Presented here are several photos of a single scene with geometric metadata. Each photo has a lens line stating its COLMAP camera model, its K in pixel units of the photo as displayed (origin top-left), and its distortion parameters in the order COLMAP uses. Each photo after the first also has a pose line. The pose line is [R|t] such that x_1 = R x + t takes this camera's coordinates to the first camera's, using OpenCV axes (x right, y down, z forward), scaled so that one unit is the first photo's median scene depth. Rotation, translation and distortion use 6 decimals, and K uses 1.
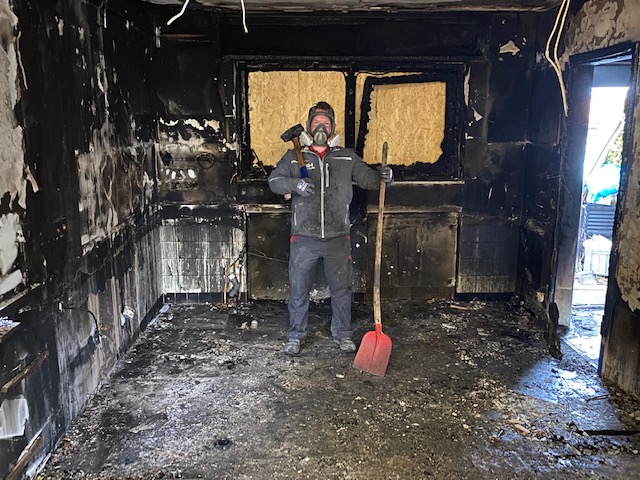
lens RADIAL K [[586.9, 0, 320.1], [0, 586.9, 237.3], [0, 0, 1]] dist [0.005342, 0.000000]
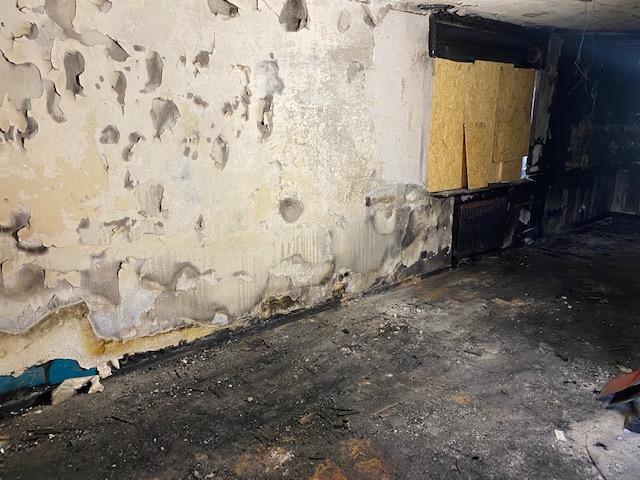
lens RADIAL K [[487.5, 0, 322.3], [0, 487.5, 239.5], [0, 0, 1]] dist [0.003899, 0.004133]
pose [[0.612357, 0.199621, -0.764965, 0.478931], [-0.160984, 0.978809, 0.126556, 0.184279], [0.774018, 0.045650, 0.631516, -0.843014]]
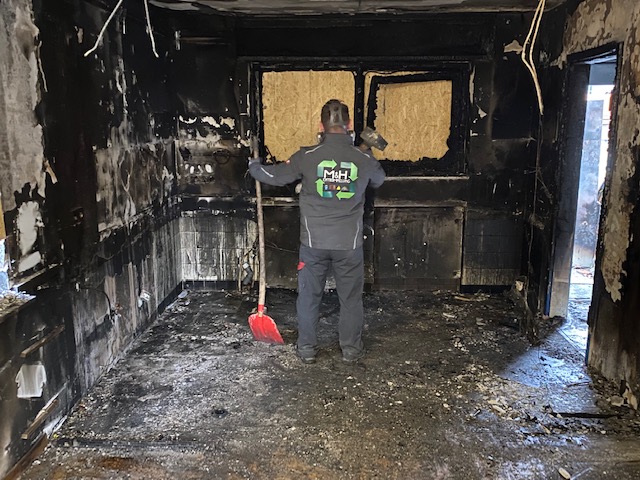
lens RADIAL K [[586.9, 0, 320.2], [0, 586.9, 238.0], [0, 0, 1]] dist [0.005342, 0.000000]
pose [[0.997664, 0.011823, -0.067287, 0.074843], [-0.011320, 0.999905, 0.007857, 0.009856], [0.067373, -0.007077, 0.997703, -0.067171]]
